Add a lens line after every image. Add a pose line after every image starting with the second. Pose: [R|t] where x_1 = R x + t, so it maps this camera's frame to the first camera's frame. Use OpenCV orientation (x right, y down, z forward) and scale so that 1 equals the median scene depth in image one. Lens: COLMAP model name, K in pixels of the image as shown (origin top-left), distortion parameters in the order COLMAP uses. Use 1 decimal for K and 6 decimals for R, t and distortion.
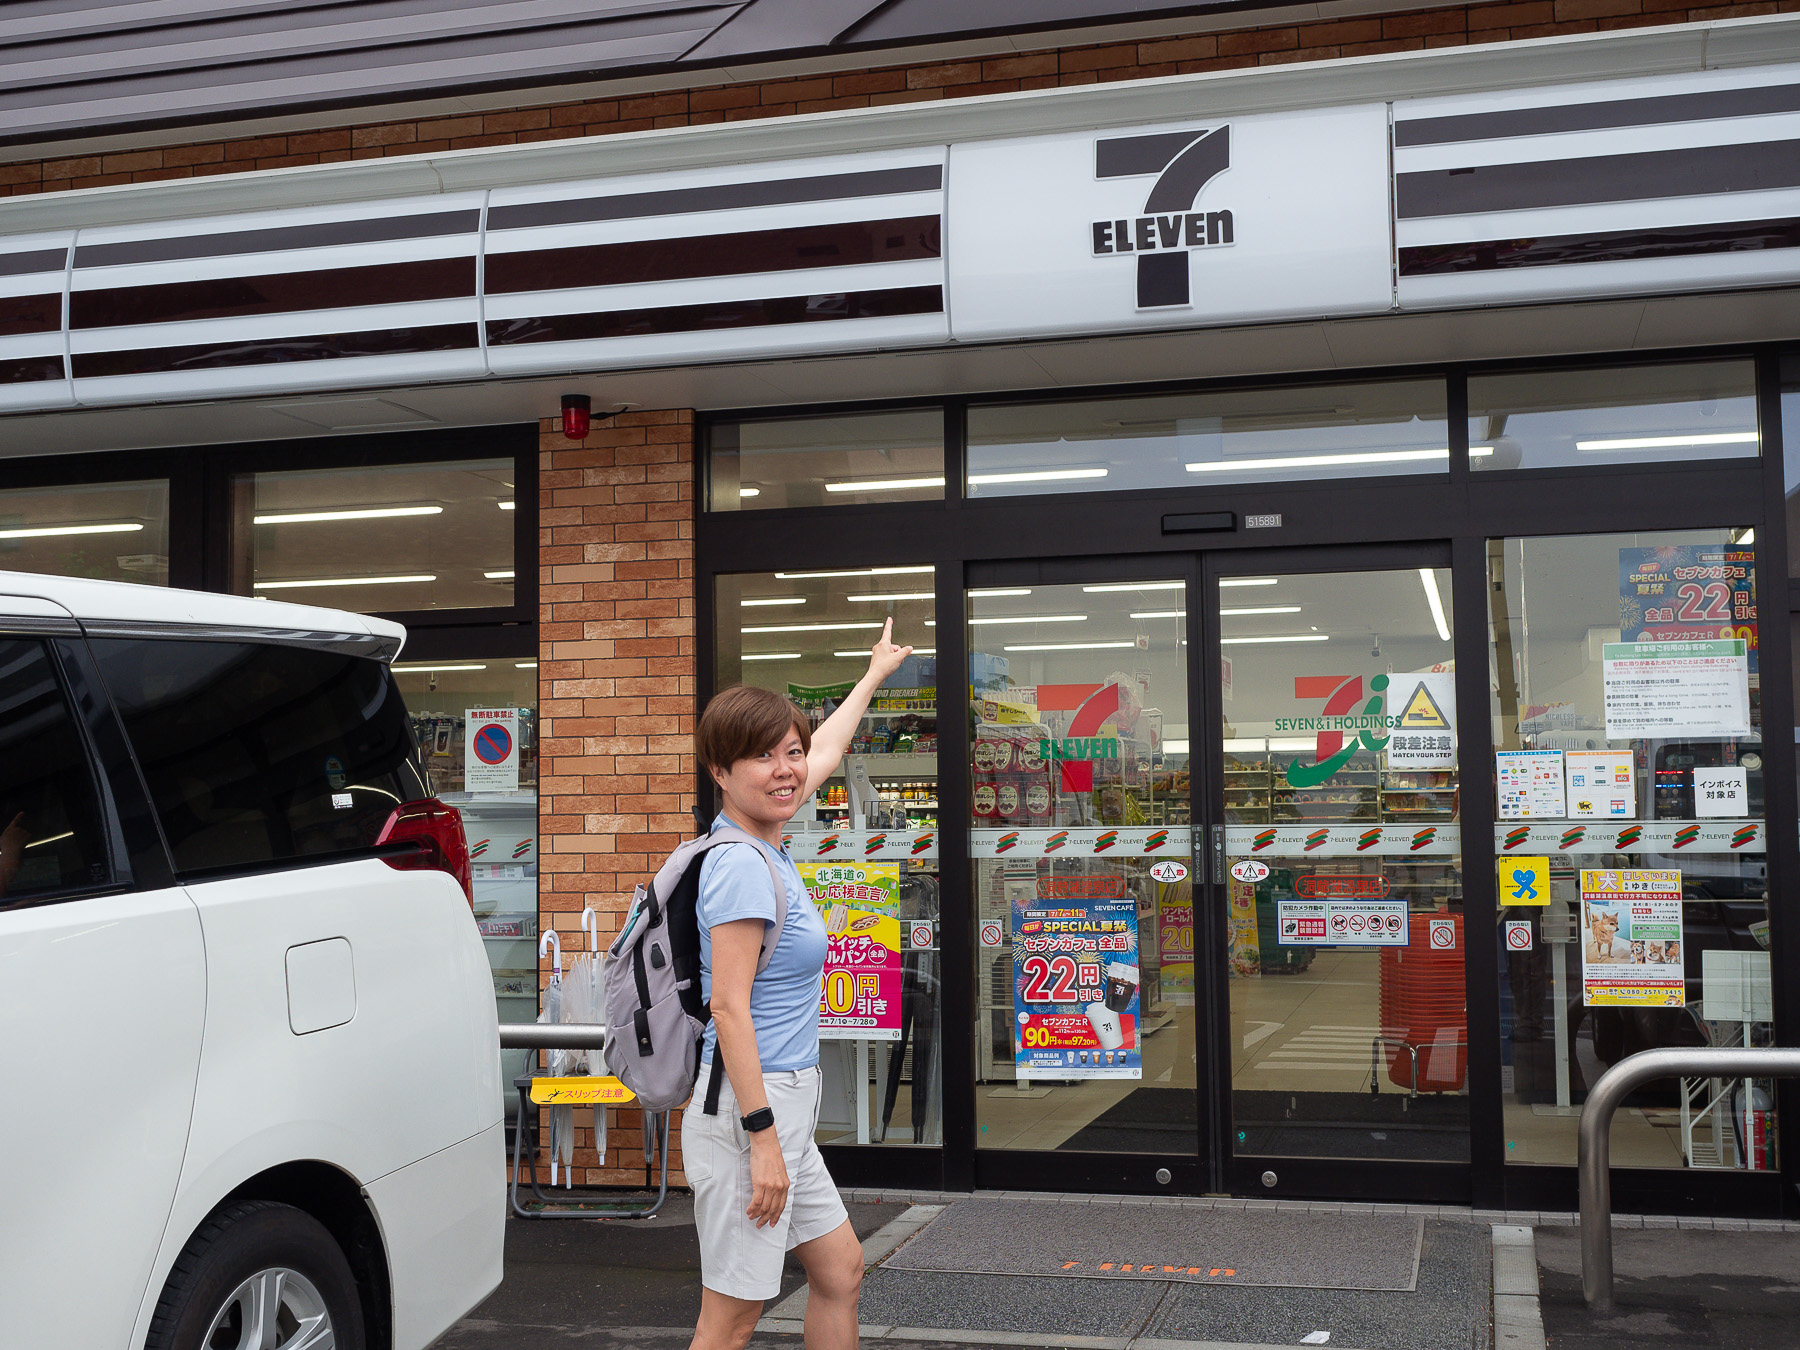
lens RADIAL K [[2072.4, 0, 892.9], [0, 2072.4, 666.4], [0, 0, 1]] dist [-0.008646, 0.000000]
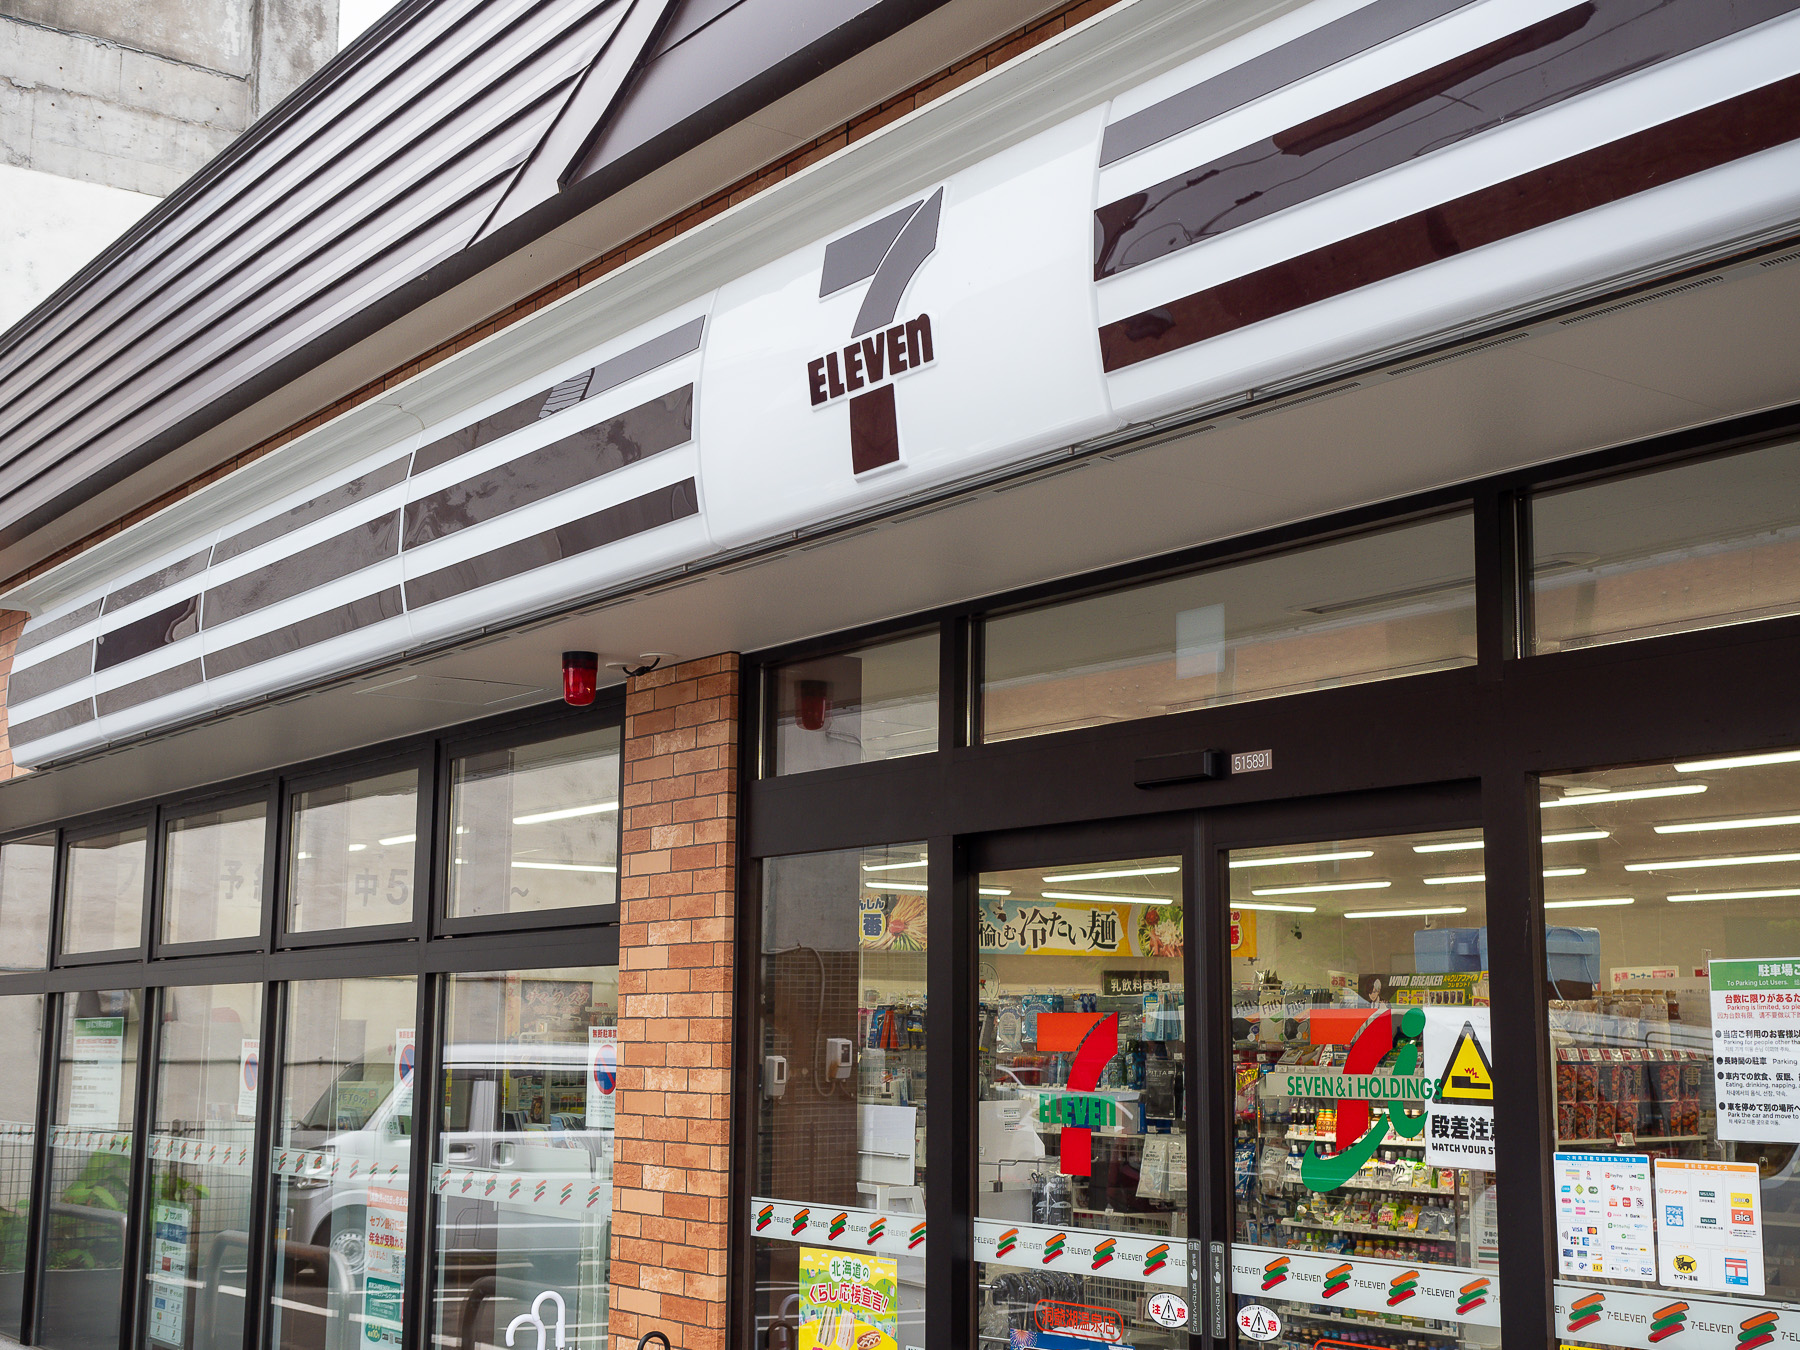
lens RADIAL K [[2247.7, 0, 906.1], [0, 2247.7, 657.2], [0, 0, 1]] dist [-0.024548, 0.000000]
pose [[0.793816, -0.085296, -0.602147, 0.519752], [0.026198, 0.993993, -0.106265, -0.031950], [0.607593, 0.068580, 0.791282, 0.392952]]
